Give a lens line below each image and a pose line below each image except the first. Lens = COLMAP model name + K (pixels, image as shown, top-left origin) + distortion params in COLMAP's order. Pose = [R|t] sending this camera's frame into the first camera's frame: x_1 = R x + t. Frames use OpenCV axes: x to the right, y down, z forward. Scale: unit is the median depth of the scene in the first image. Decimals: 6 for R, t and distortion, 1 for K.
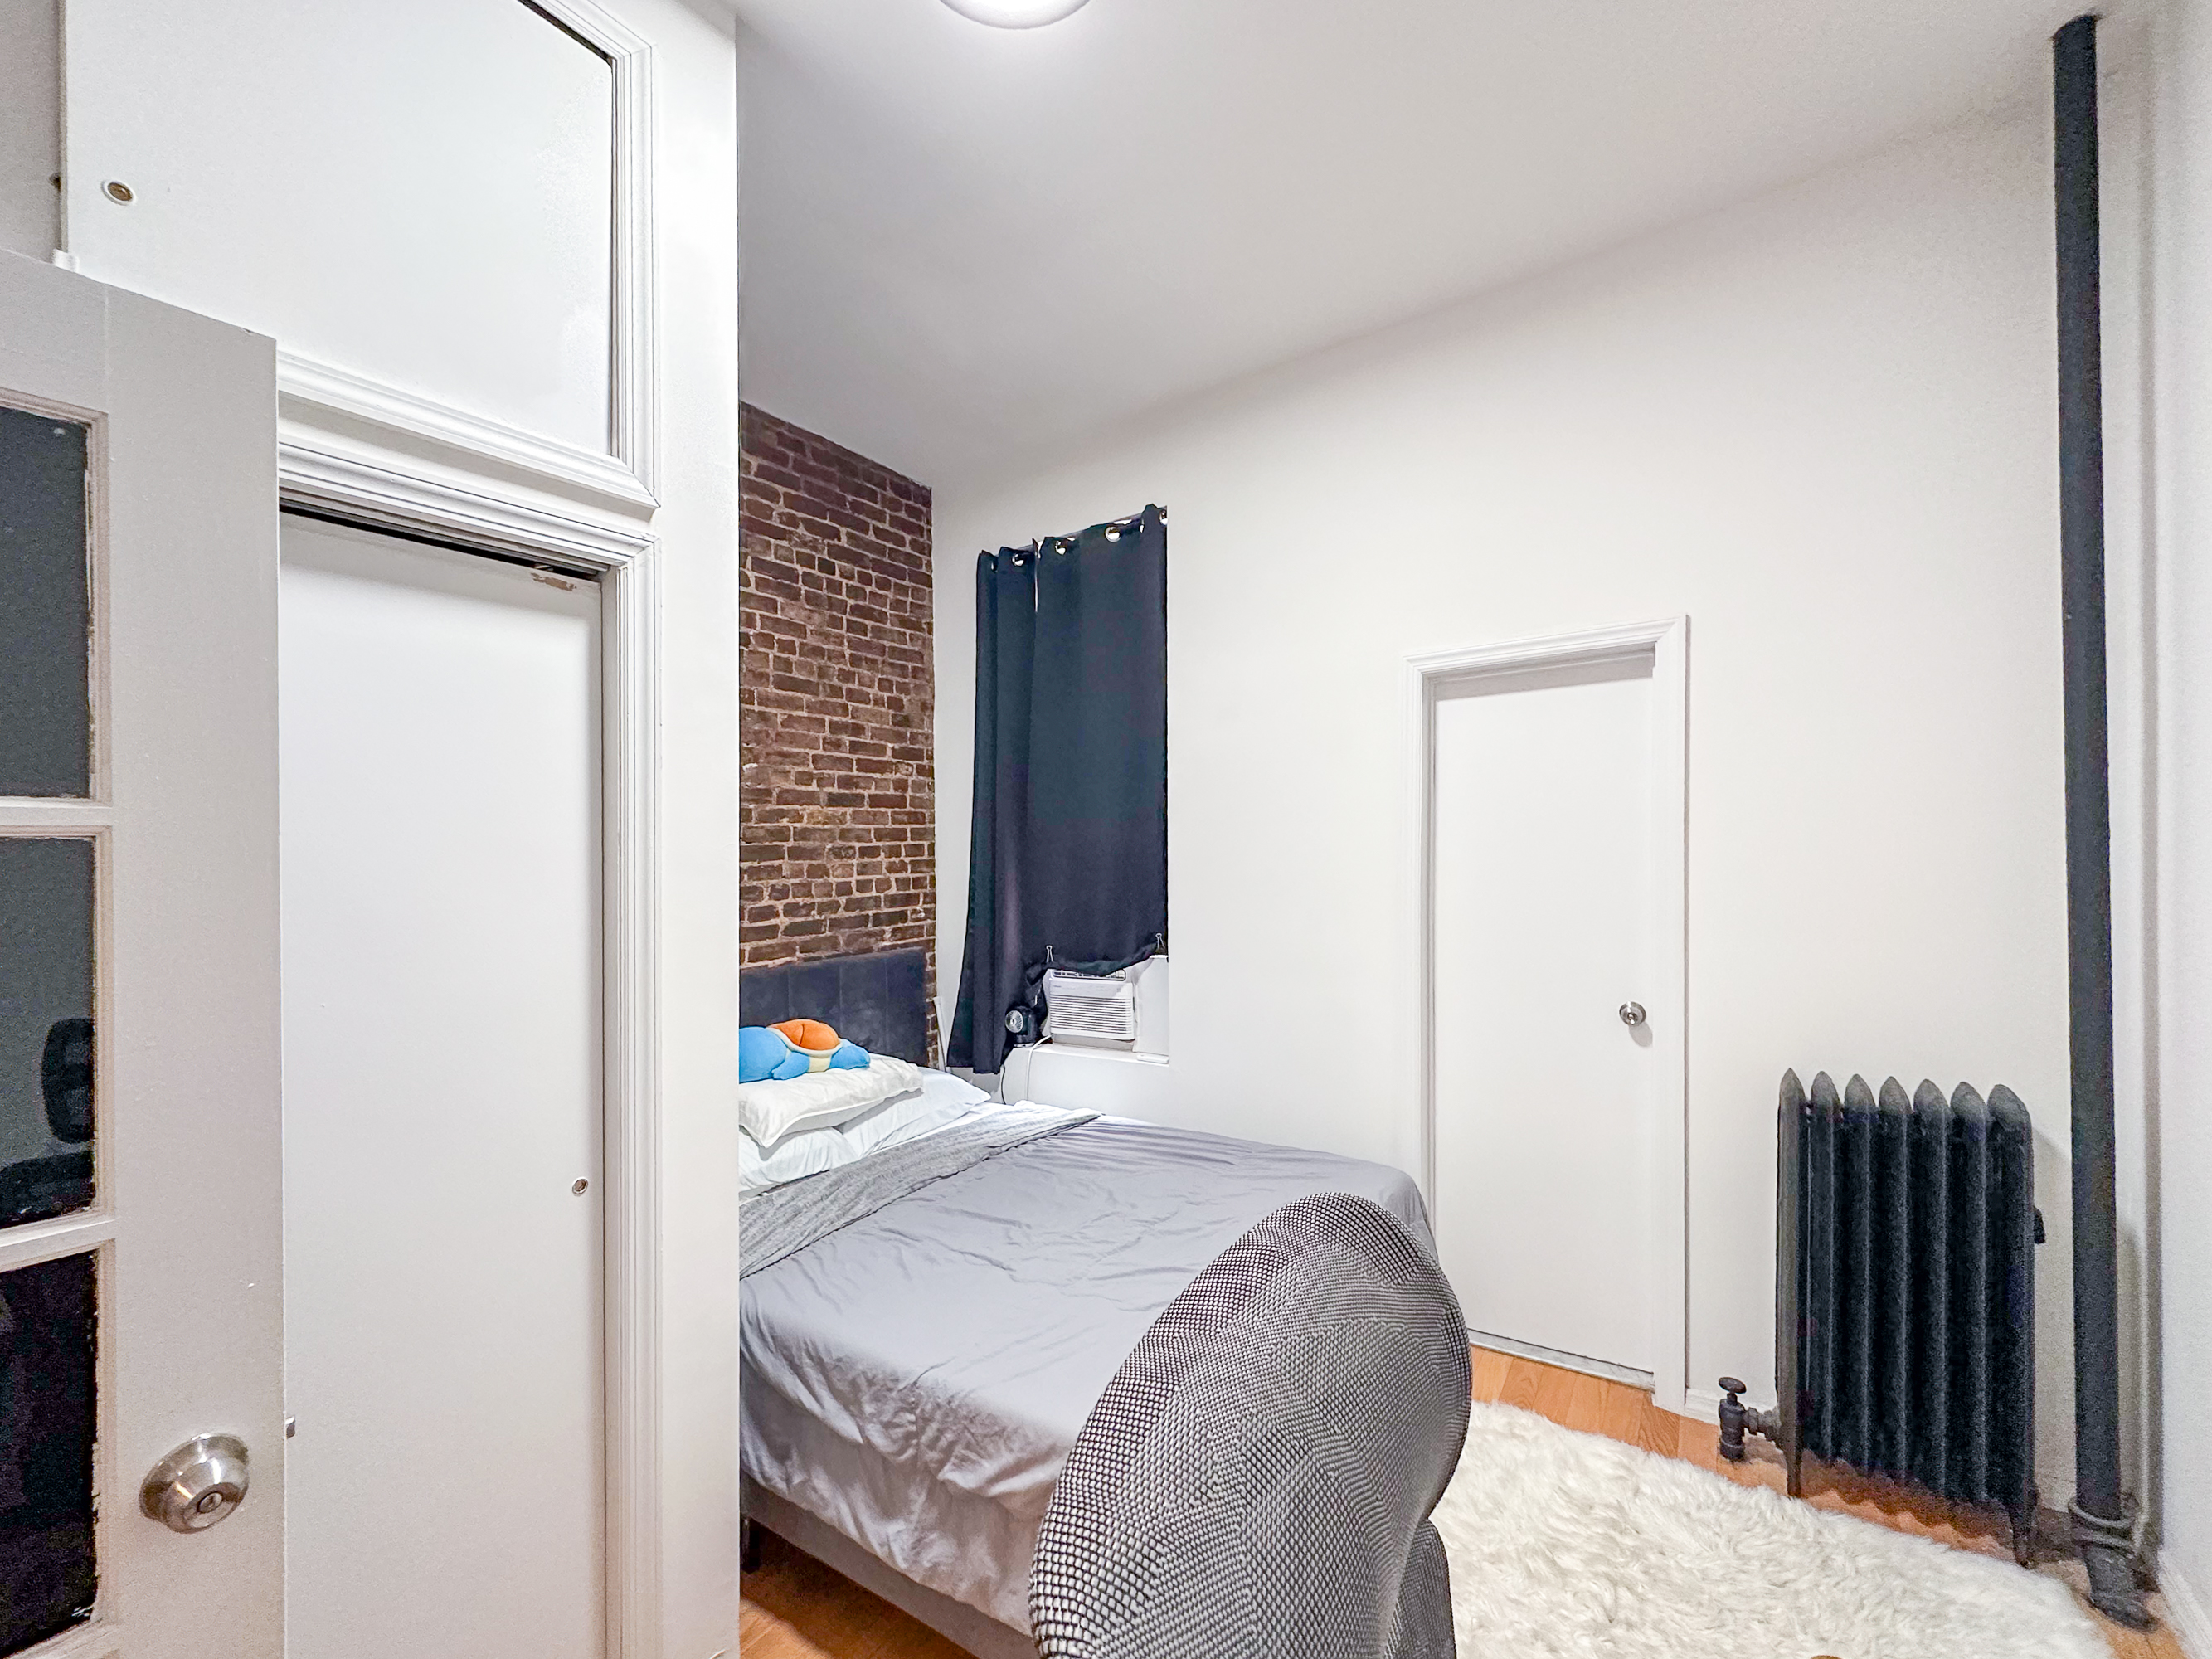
lens RADIAL K [[913.4, 0, 1109.0], [0, 913.4, 882.4], [0, 0, 1]] dist [0.000548, 0.000226]
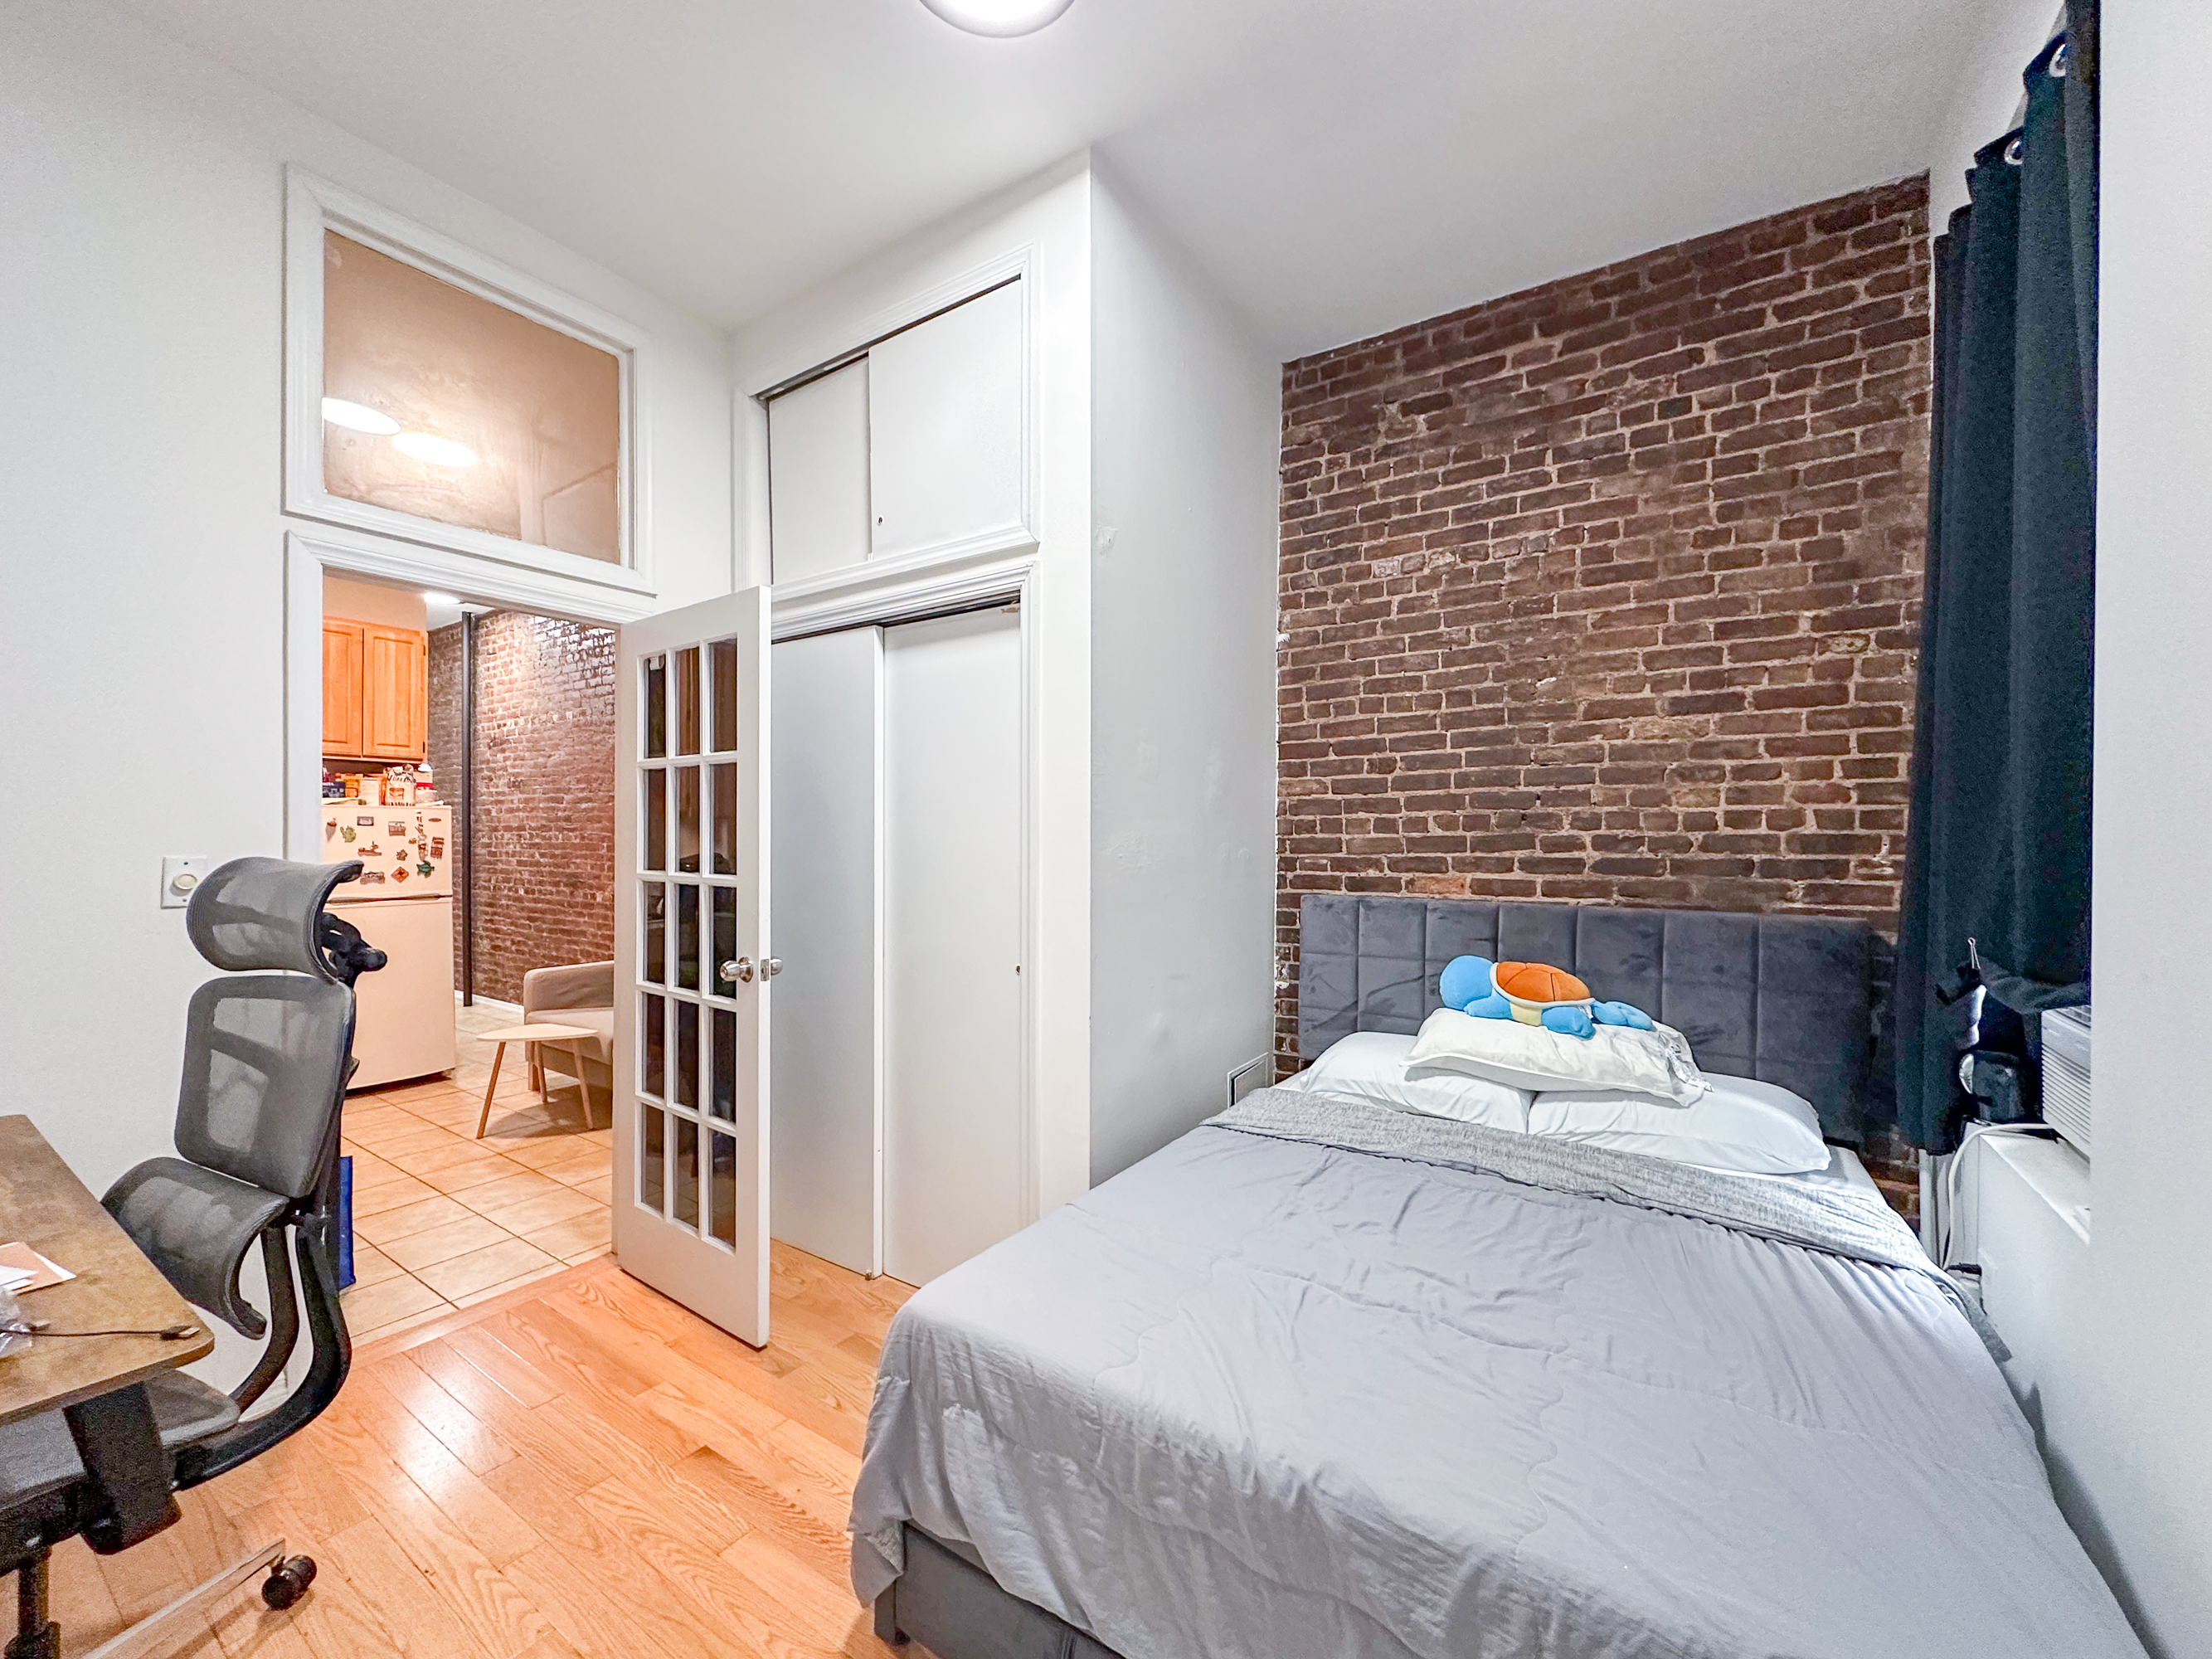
lens RADIAL K [[903.8, 0, 1116.9], [0, 903.8, 845.7], [0, 0, 1]] dist [-0.000692, 0.000054]
pose [[-0.009253, 0.040922, -0.999120, 0.474955], [-0.037154, 0.998458, 0.041239, 0.014086], [0.999267, 0.037503, -0.007718, 0.533633]]
